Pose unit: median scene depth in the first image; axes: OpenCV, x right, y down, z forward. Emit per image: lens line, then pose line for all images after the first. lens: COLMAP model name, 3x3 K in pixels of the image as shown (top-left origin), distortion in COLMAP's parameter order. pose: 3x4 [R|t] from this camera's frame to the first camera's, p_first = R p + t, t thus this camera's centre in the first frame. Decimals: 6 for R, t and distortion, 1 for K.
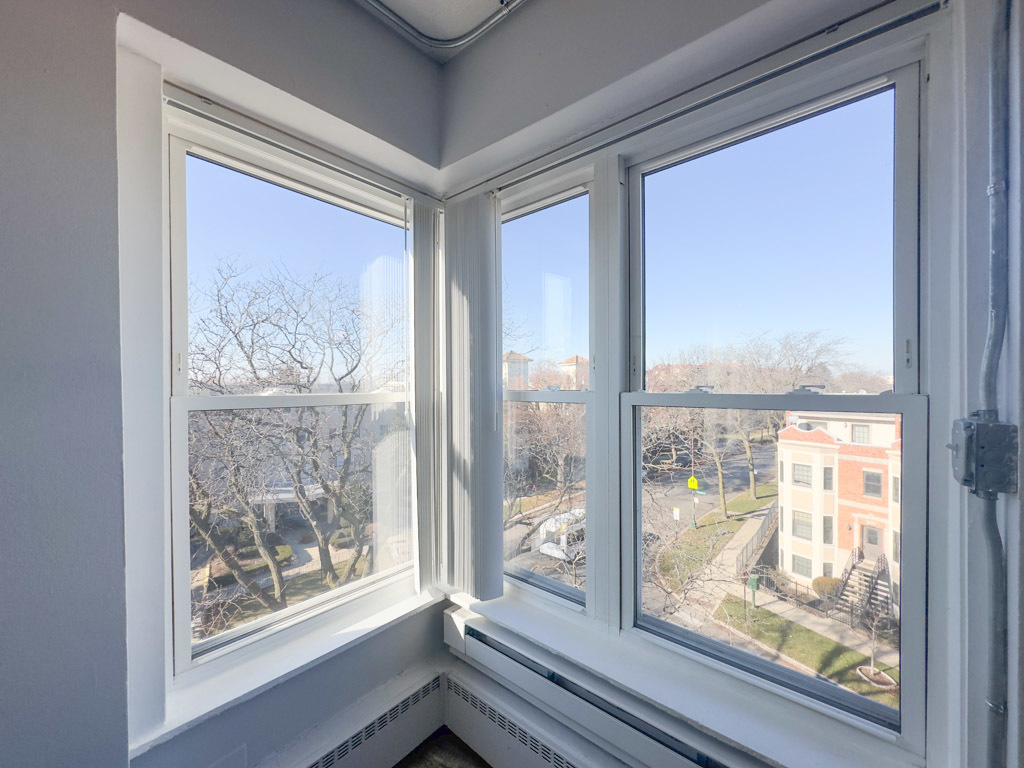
lens RADIAL K [[413.3, 0, 515.7], [0, 413.3, 385.2], [0, 0, 1]] dist [0.001617, -0.000795]
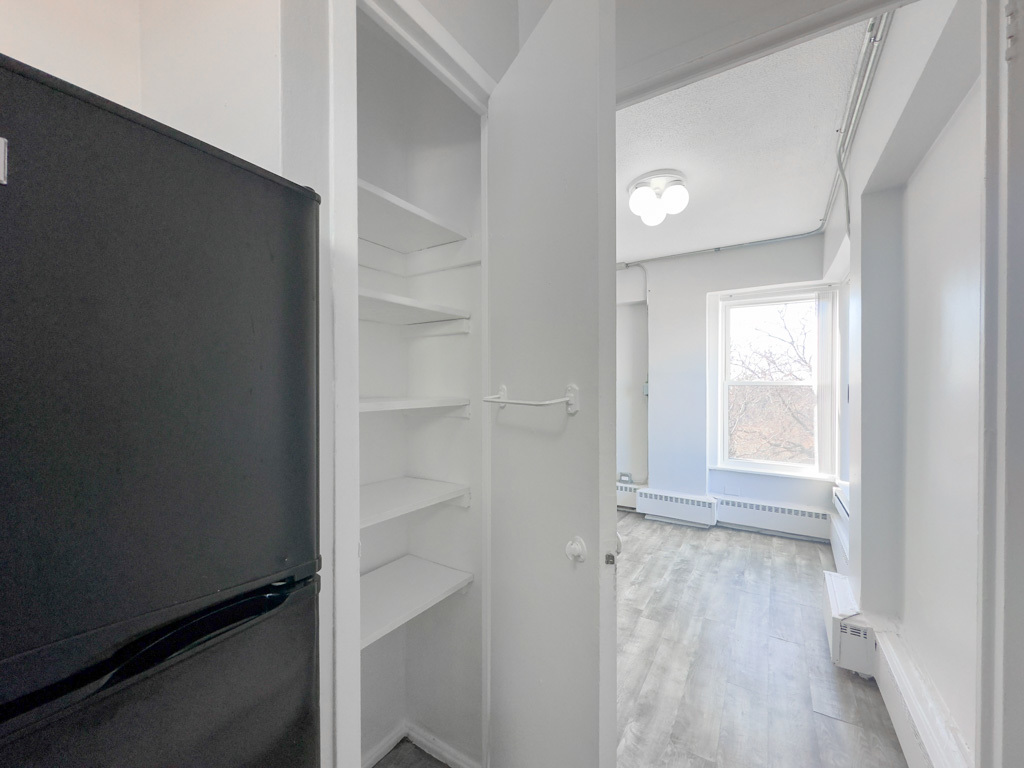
lens RADIAL K [[413.3, 0, 509.8], [0, 413.3, 386.2], [0, 0, 1]] dist [0.001617, -0.000795]
pose [[0.131568, 0.001167, -0.991306, 0.110751], [-0.007018, 0.999975, 0.000246, 0.003654], [0.991282, 0.006925, 0.131573, -0.058368]]
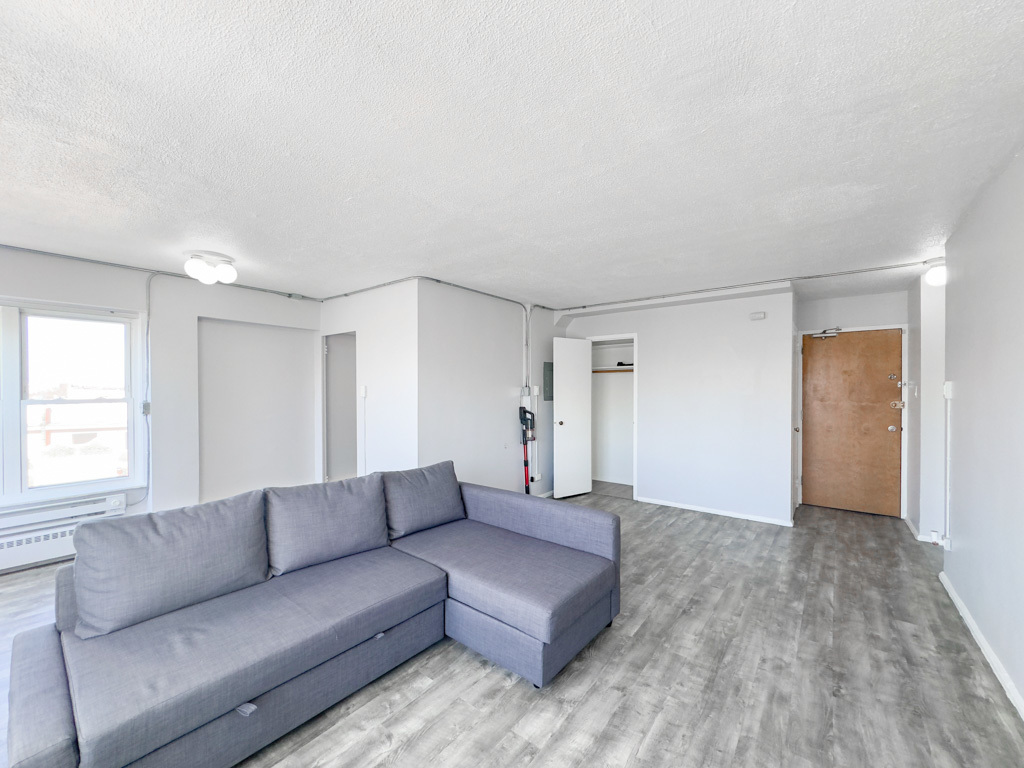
lens RADIAL K [[413.3, 0, 510.9], [0, 413.3, 392.1], [0, 0, 1]] dist [0.001617, -0.000795]
pose [[-0.036244, -0.006298, 0.999323, -0.130316], [0.006947, 0.999954, 0.006554, -0.001510], [-0.999319, 0.007180, -0.036199, -0.104903]]
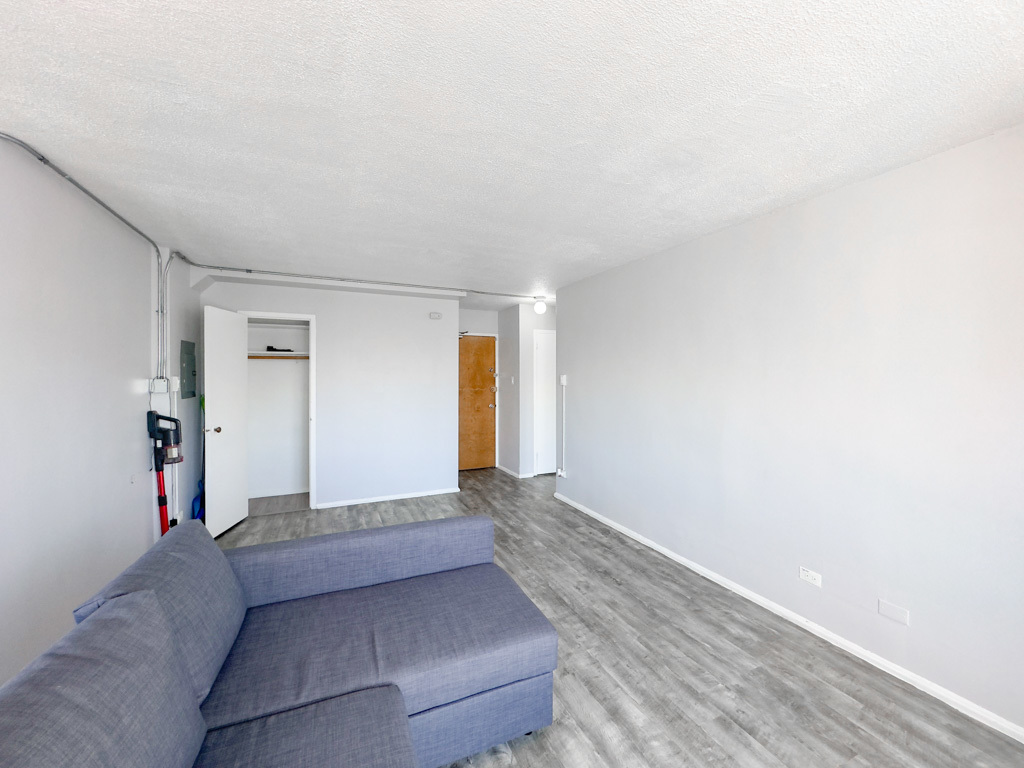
lens RADIAL K [[413.3, 0, 513.0], [0, 413.3, 374.9], [0, 0, 1]] dist [0.001617, -0.000795]
pose [[-0.904253, 0.001445, 0.426994, -0.076670], [0.004741, 0.999967, 0.006657, -0.004277], [-0.426970, 0.008044, -0.904230, -0.047790]]
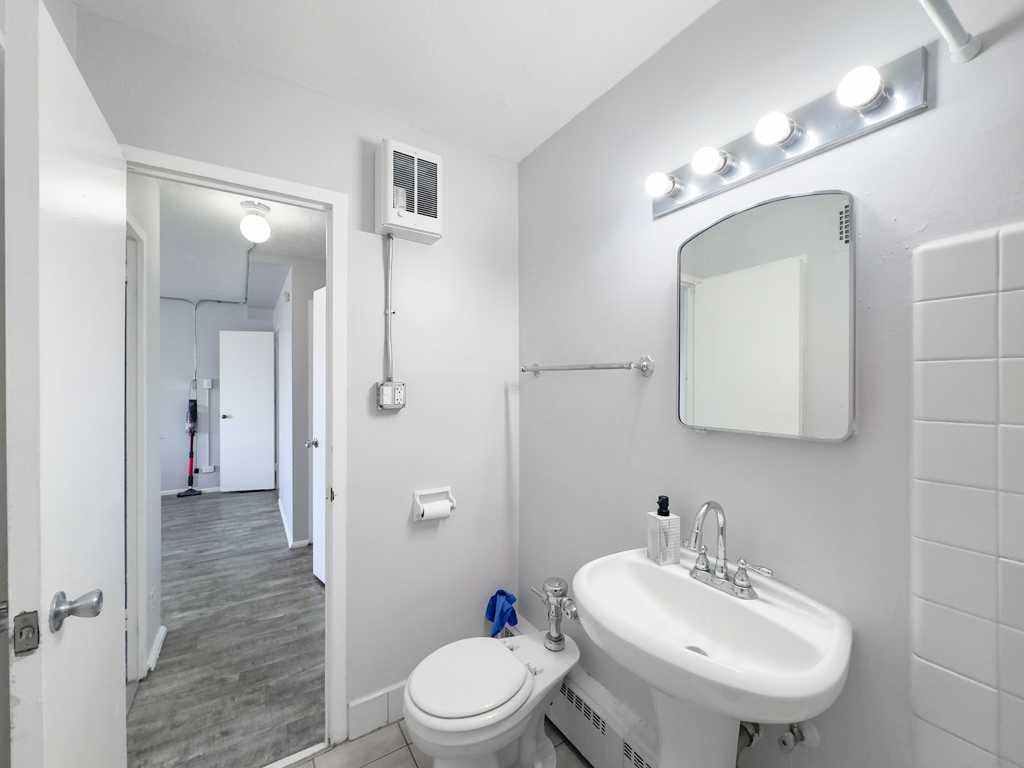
lens RADIAL K [[413.3, 0, 514.8], [0, 413.3, 378.2], [0, 0, 1]] dist [0.001617, -0.000795]
pose [[0.292564, 0.006427, 0.956224, -0.077858], [0.002757, 0.999968, -0.007564, -0.001922], [-0.956242, 0.004850, 0.292537, -0.350907]]
